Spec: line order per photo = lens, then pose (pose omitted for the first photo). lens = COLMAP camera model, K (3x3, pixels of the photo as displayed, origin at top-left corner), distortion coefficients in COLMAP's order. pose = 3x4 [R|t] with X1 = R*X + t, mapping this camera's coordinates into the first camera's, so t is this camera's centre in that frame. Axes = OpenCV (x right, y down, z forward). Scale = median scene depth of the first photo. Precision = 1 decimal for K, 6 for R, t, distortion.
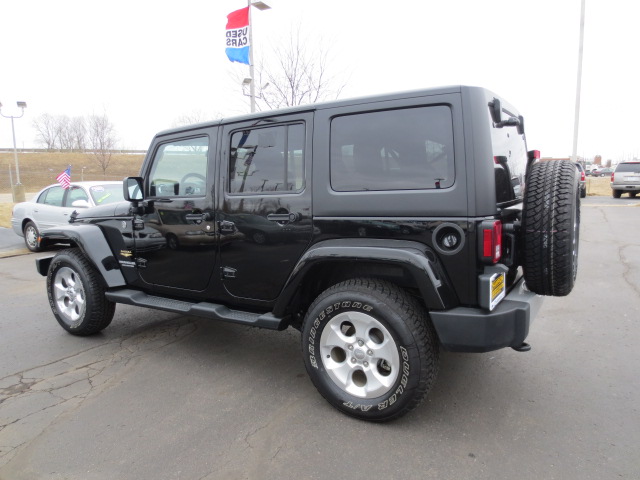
lens RADIAL K [[434.3, 0, 320.0], [0, 434.3, 240.0], [0, 0, 1]] dist [-0.007280, -0.000556]
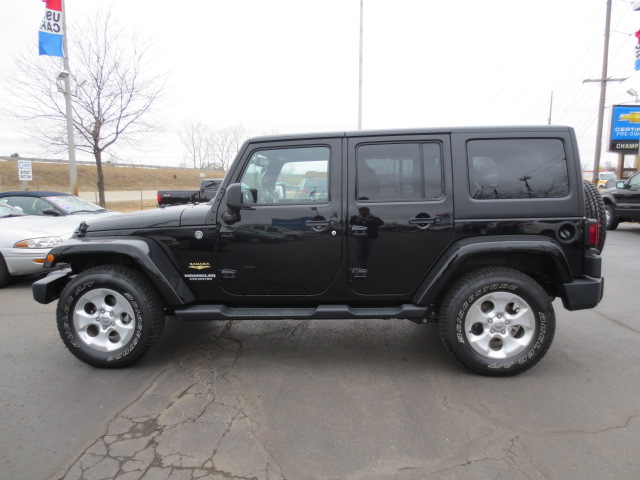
lens RADIAL K [[434.3, 0, 320.0], [0, 434.3, 240.0], [0, 0, 1]] dist [-0.007280, -0.000556]
pose [[0.883230, -0.034111, 0.467698, -0.938212], [0.048073, 0.998683, -0.017945, 0.007845], [-0.466470, 0.038333, 0.883706, 0.096188]]
